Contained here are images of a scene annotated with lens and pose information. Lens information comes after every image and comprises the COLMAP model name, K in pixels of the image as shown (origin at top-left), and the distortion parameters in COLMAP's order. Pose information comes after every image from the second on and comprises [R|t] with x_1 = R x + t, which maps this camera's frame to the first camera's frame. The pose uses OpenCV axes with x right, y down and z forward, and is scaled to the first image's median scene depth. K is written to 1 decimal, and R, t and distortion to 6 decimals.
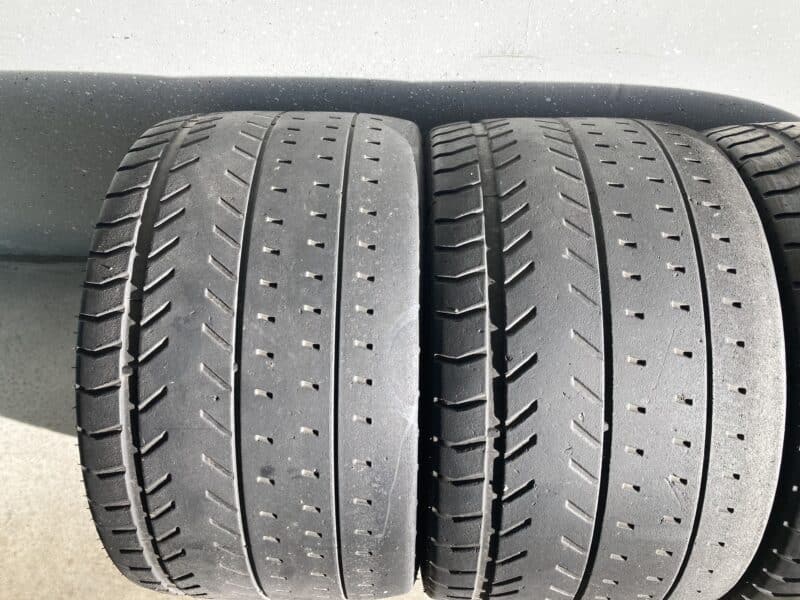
lens RADIAL K [[630.4, 0, 400.0], [0, 630.4, 300.0], [0, 0, 1]] dist [0.058229, -0.099643]
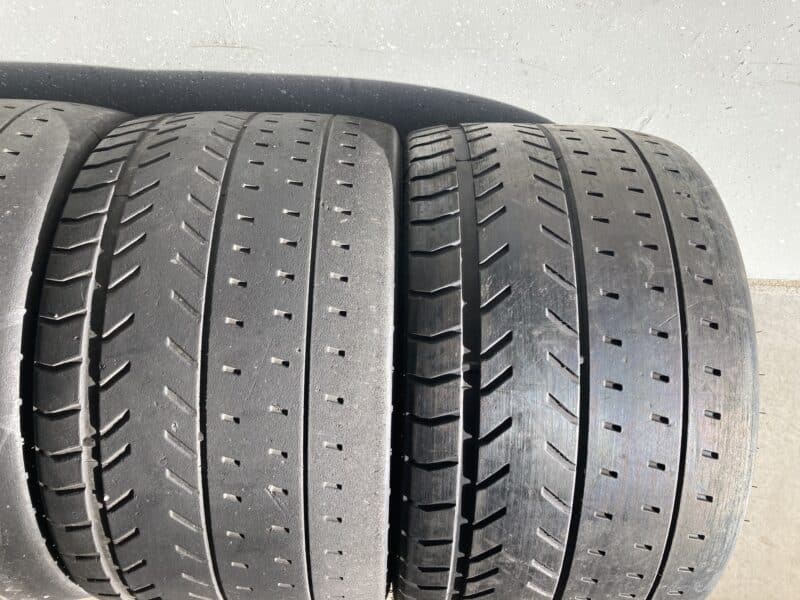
lens RADIAL K [[630.4, 0, 400.0], [0, 630.4, 300.0], [0, 0, 1]] dist [0.058229, -0.099643]
pose [[0.999254, 0.013572, 0.036155, 0.563809], [-0.014751, 0.999362, 0.032532, -0.045487], [-0.035691, -0.033041, 0.998817, 0.015641]]
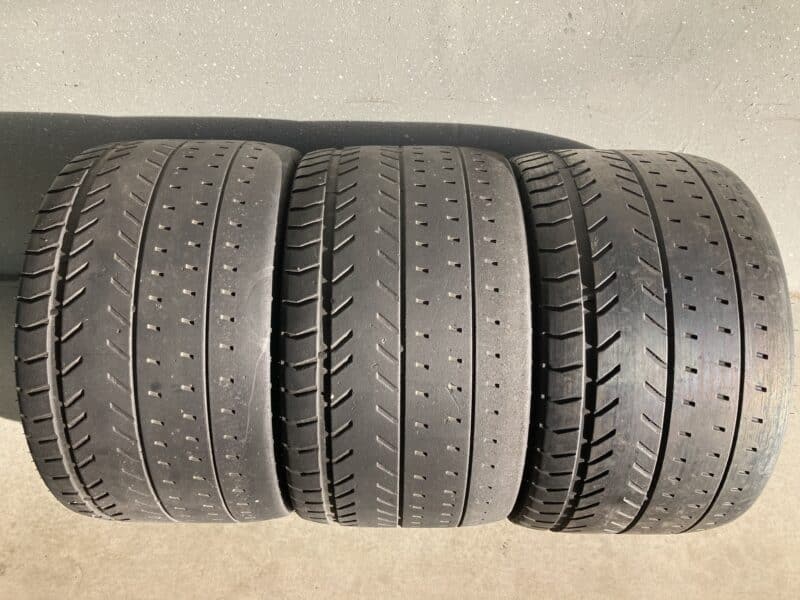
lens RADIAL K [[630.4, 0, 400.0], [0, 630.4, 300.0], [0, 0, 1]] dist [0.058229, -0.099643]
pose [[0.999498, -0.002453, 0.031575, 0.263576], [0.005682, 0.994709, -0.102577, 0.223674], [-0.031157, 0.102705, 0.994224, -0.373971]]
